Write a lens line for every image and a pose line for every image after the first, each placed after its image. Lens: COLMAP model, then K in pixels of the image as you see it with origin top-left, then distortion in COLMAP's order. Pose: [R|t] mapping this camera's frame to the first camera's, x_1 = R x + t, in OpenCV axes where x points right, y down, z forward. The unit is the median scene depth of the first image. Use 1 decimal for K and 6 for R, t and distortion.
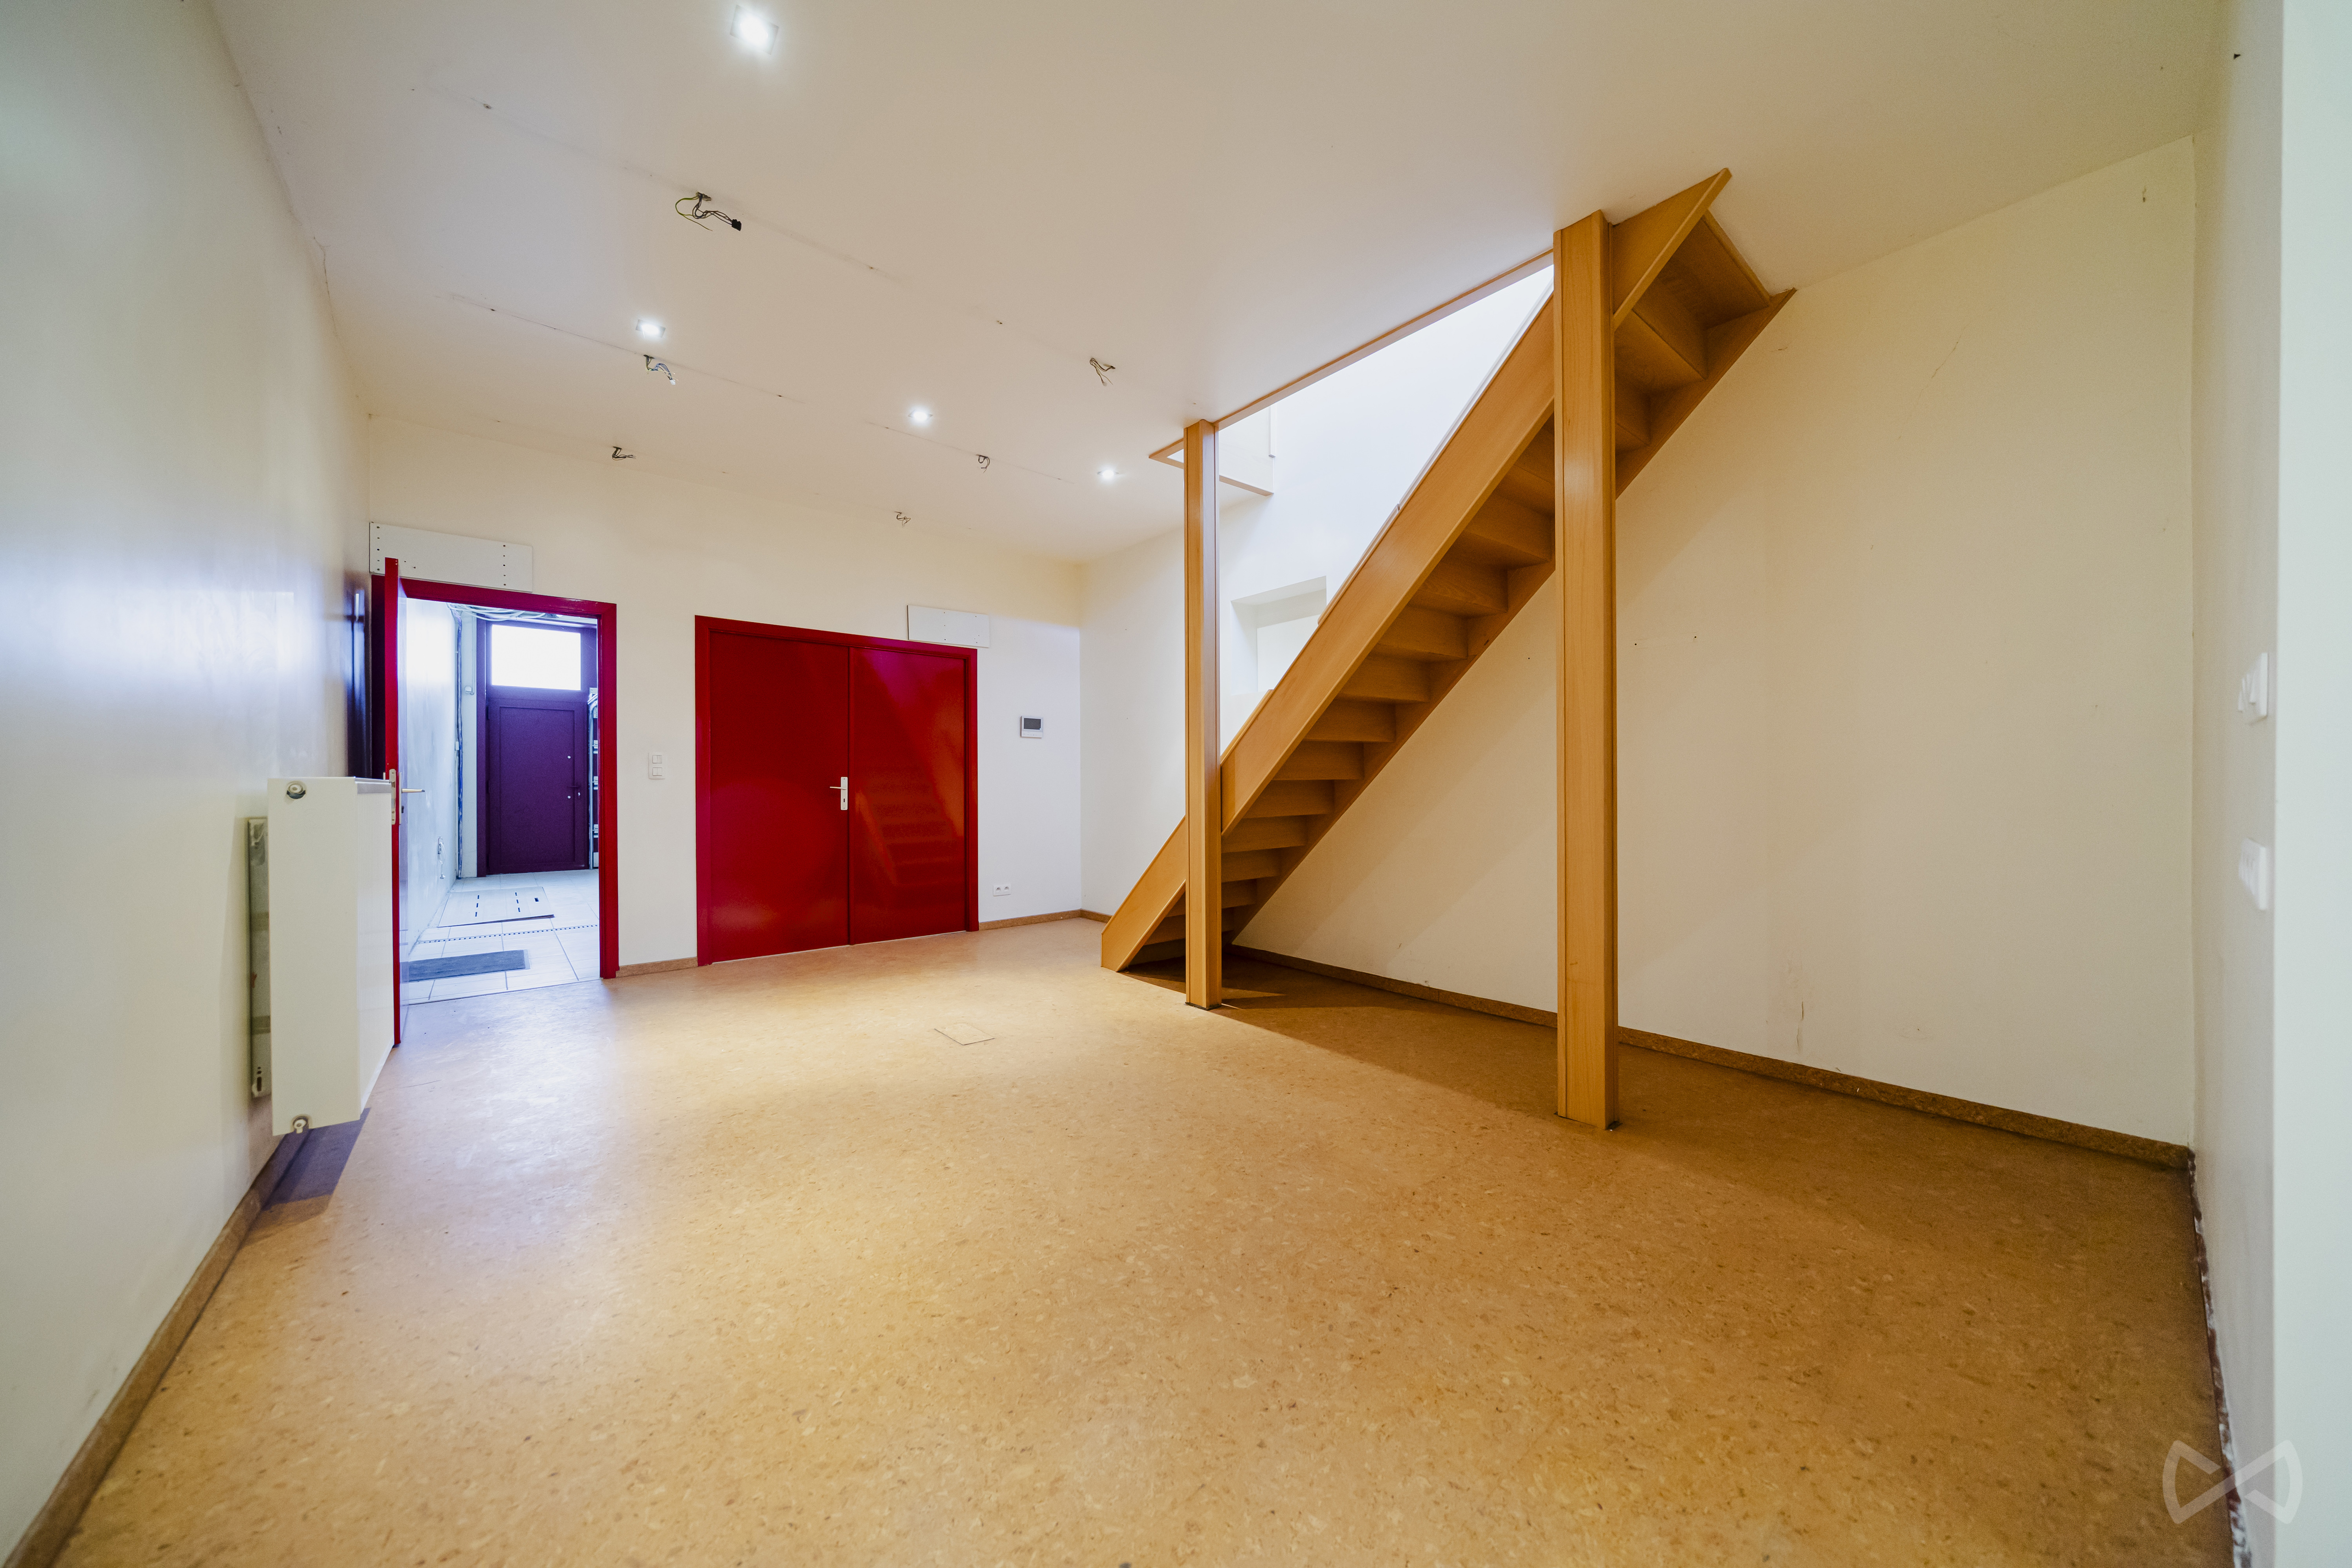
lens RADIAL K [[799.9, 0, 1180.6], [0, 799.9, 786.0], [0, 0, 1]] dist [0.002770, -0.000832]
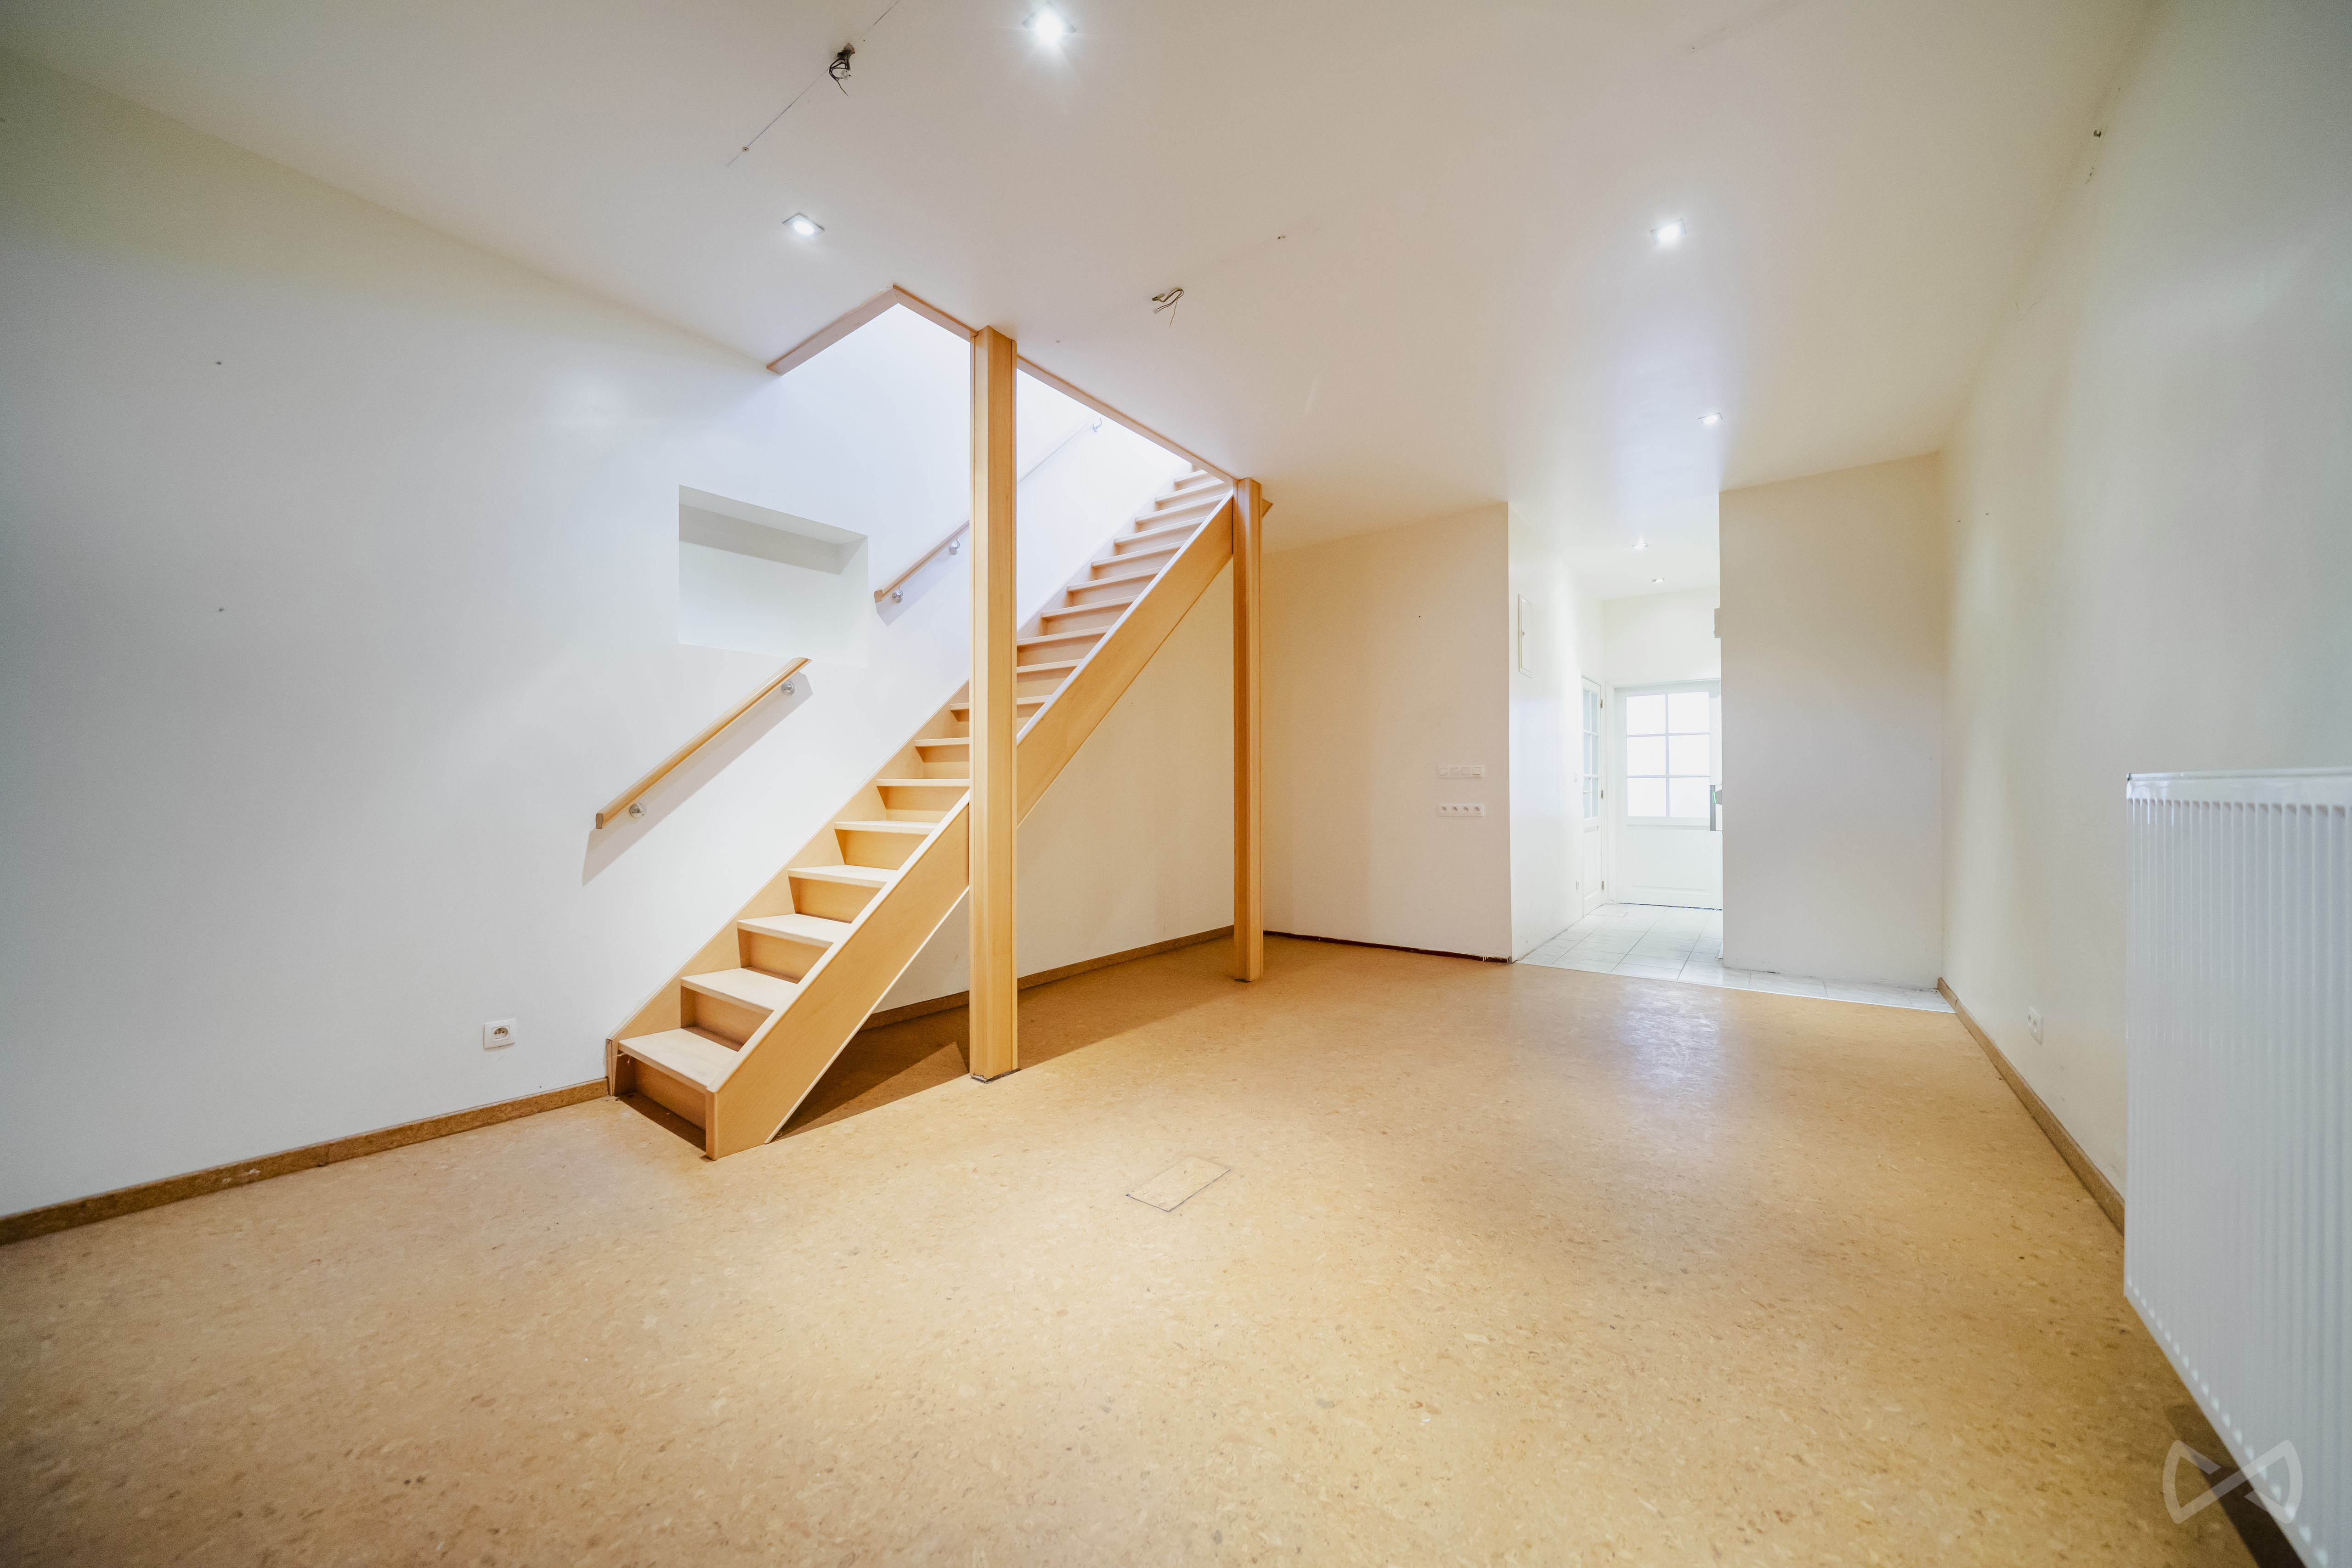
lens RADIAL K [[799.9, 0, 1183.2], [0, 799.9, 788.8], [0, 0, 1]] dist [0.002770, -0.000832]
pose [[-0.229232, 0.007799, 0.973341, -0.972423], [0.002593, 0.999969, -0.007402, 0.000614], [-0.973368, 0.000827, -0.229245, 1.242141]]
